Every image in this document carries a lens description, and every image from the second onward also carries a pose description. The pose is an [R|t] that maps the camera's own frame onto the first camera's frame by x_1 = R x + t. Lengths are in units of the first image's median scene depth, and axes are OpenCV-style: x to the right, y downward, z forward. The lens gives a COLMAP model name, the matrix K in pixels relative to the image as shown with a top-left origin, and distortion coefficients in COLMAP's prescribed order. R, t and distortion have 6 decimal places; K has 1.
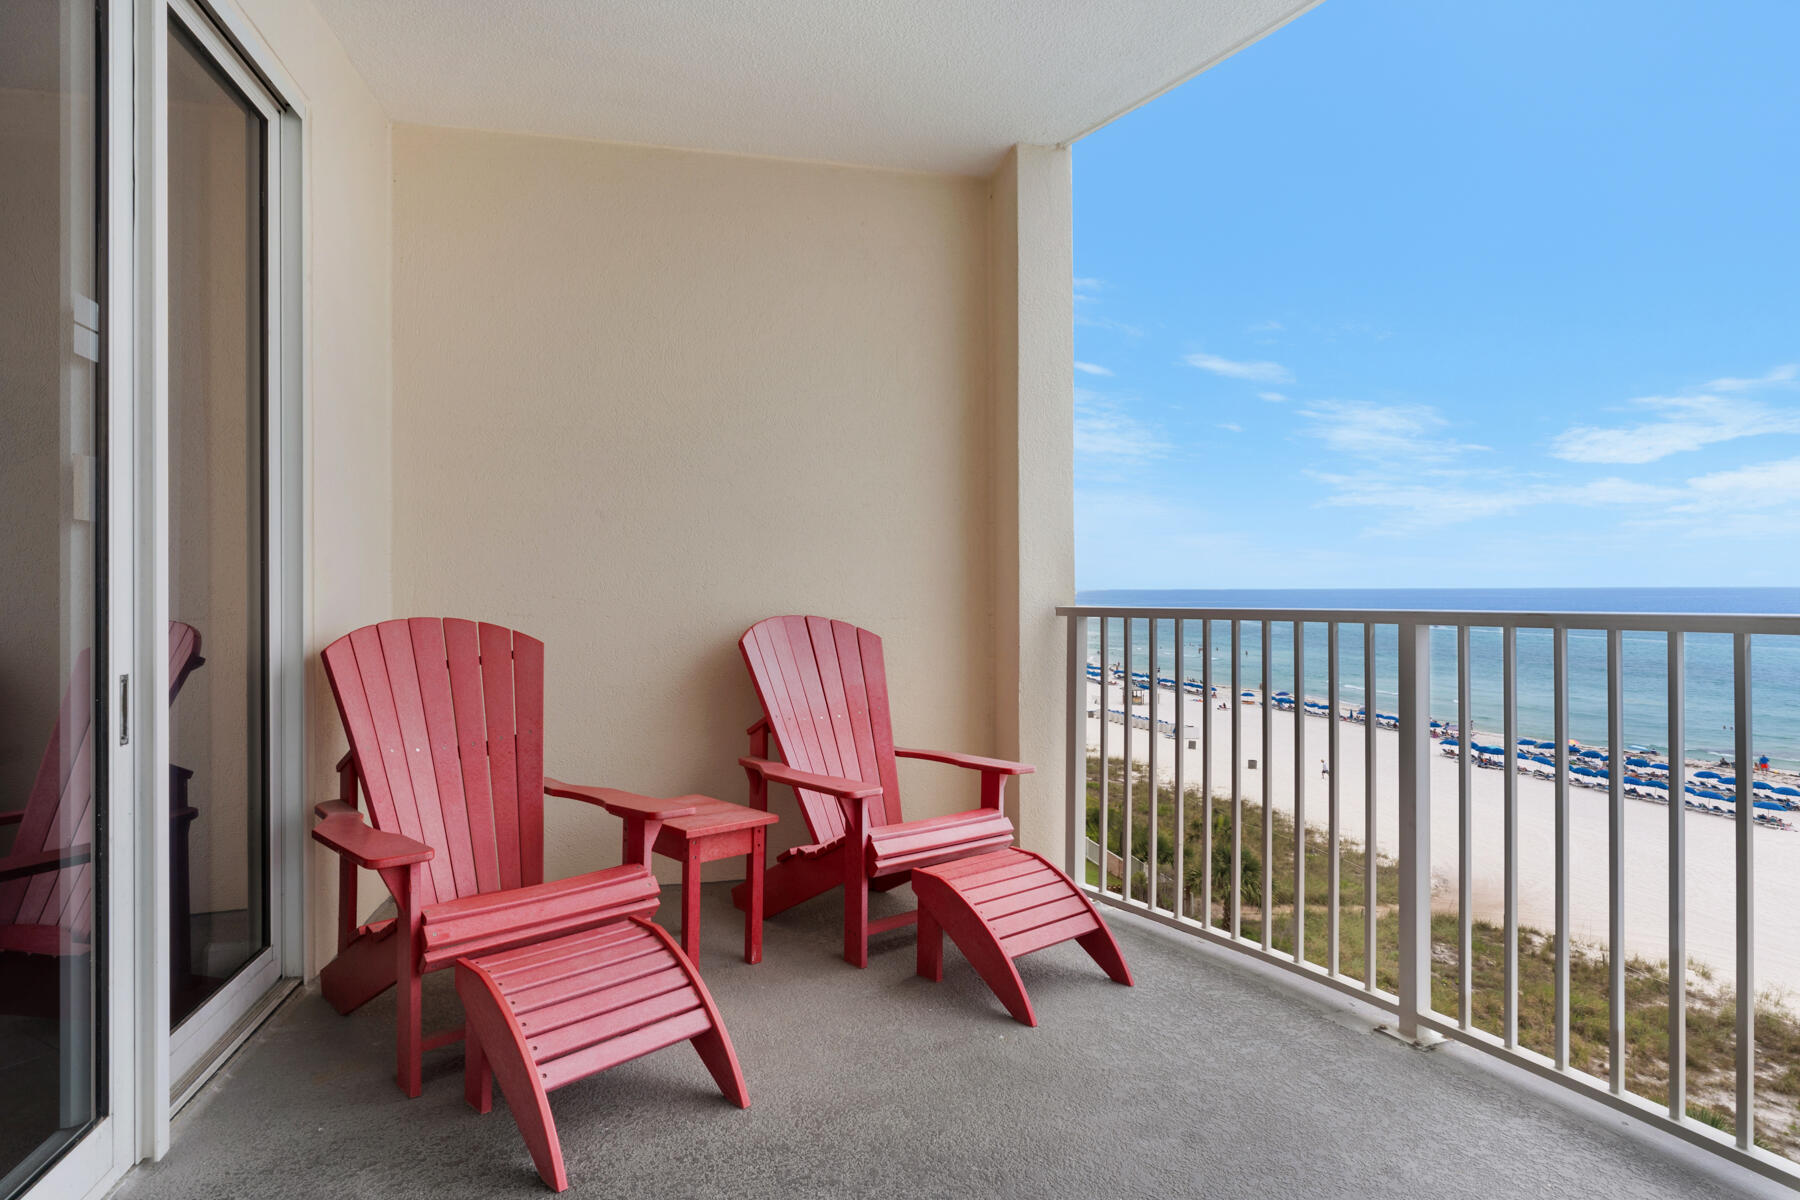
lens RADIAL K [[1021.1, 0, 896.0], [0, 1021.1, 584.6], [0, 0, 1]] dist [-0.000312, 0.003316]
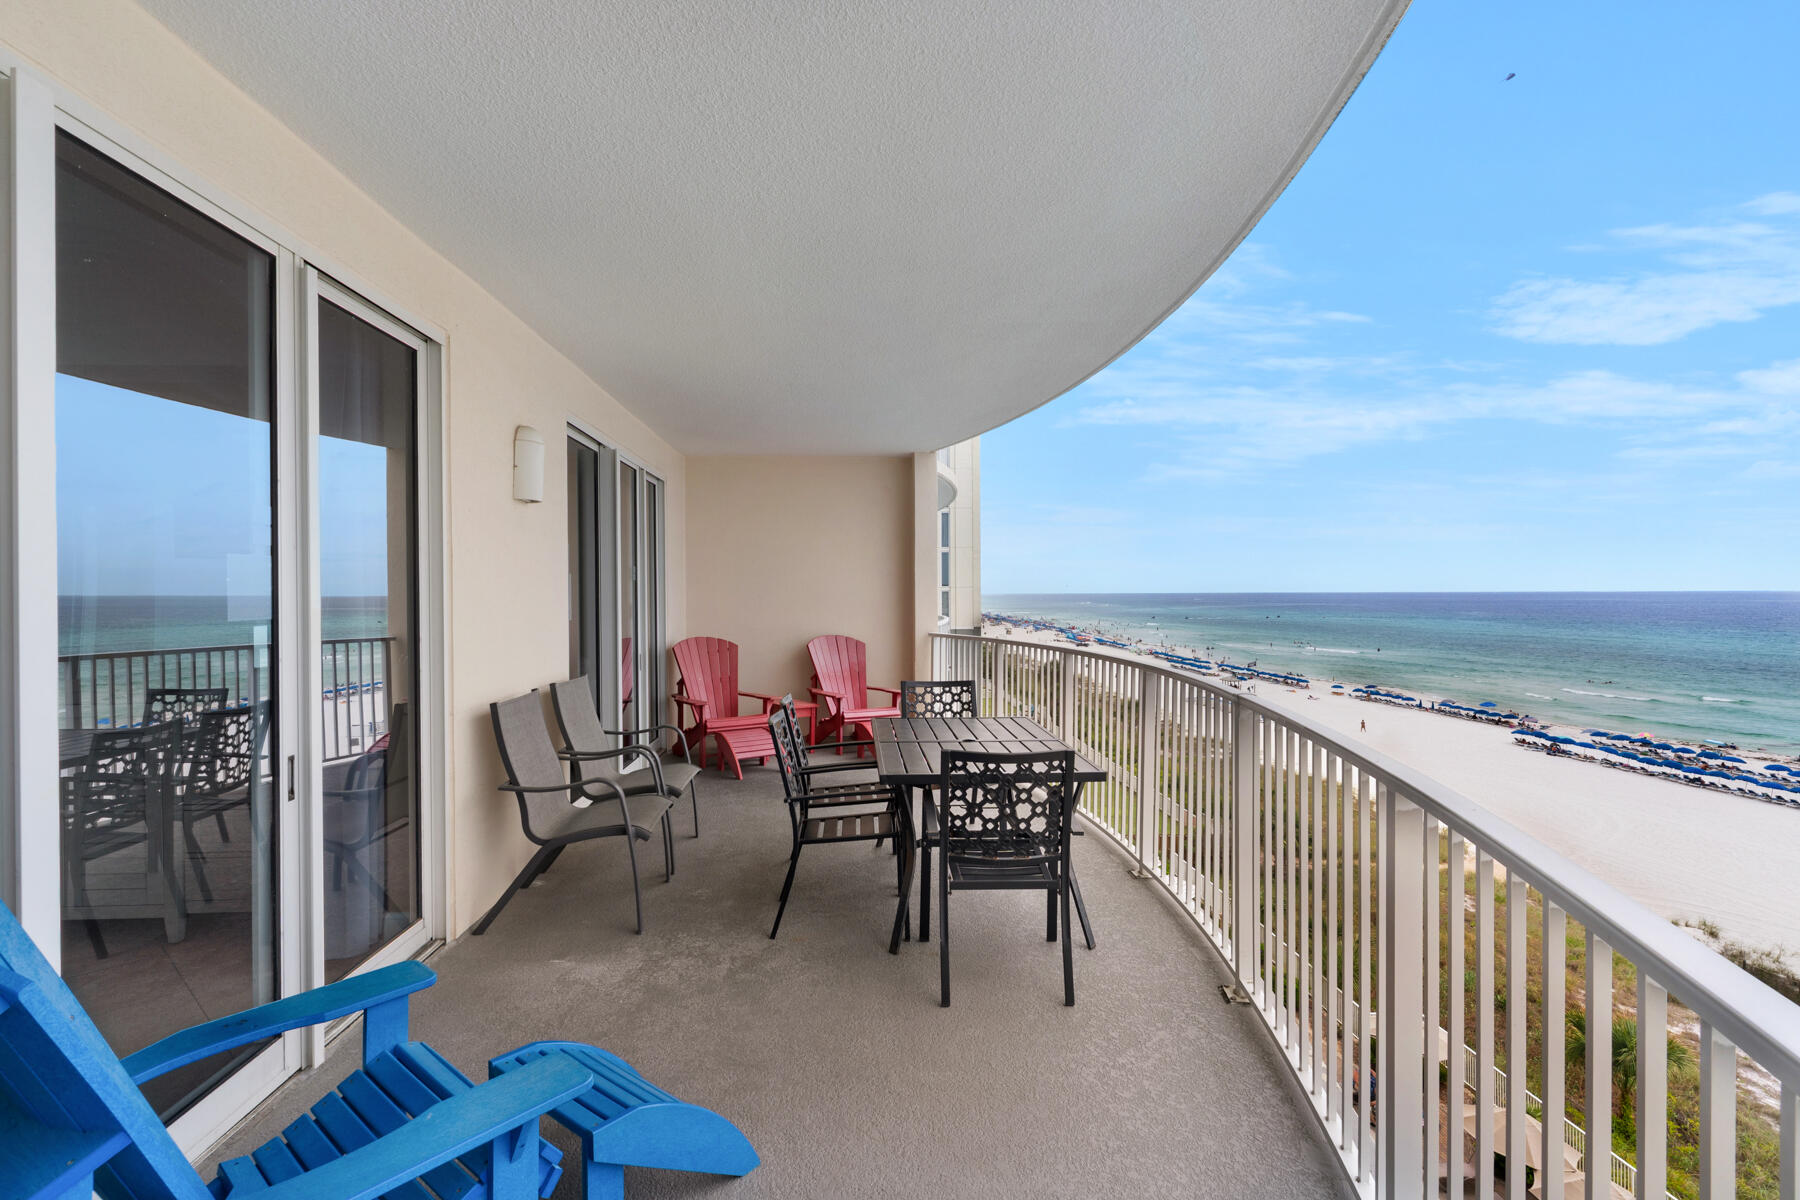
lens RADIAL K [[861.2, 0, 900.0], [0, 861.2, 600.0], [0, 0, 1]] dist [0.001533, 0.000339]
pose [[0.987938, 0.002390, -0.154830, 0.046837], [-0.000339, 0.999912, 0.013276, -0.009991], [0.154848, -0.013063, 0.987852, -0.129296]]
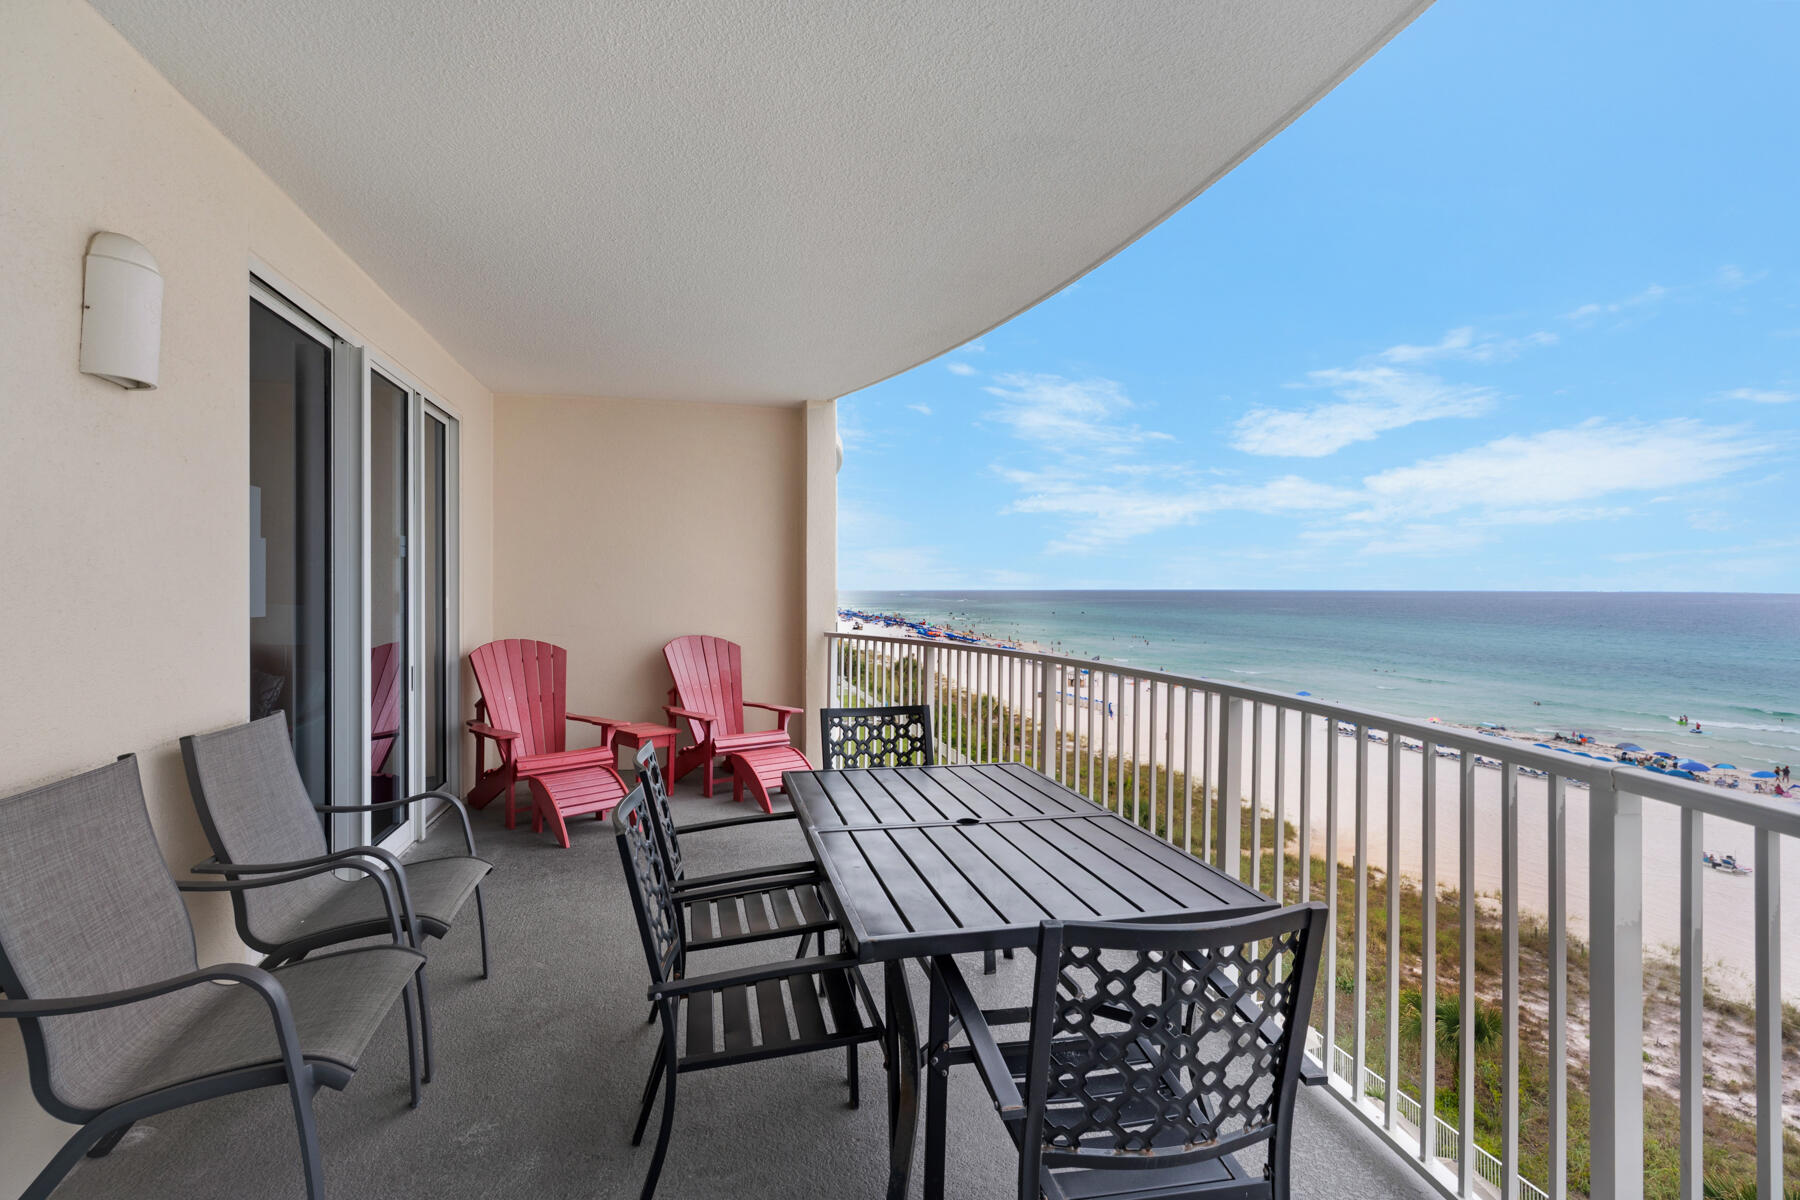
lens RADIAL K [[869.7, 0, 896.0], [0, 869.7, 590.0], [0, 0, 1]] dist [0.004074, 0.000339]
pose [[0.999897, 0.005732, 0.013140, 0.030484], [-0.005821, 0.999960, 0.006738, -0.008138], [-0.013101, -0.006814, 0.999891, -0.079232]]
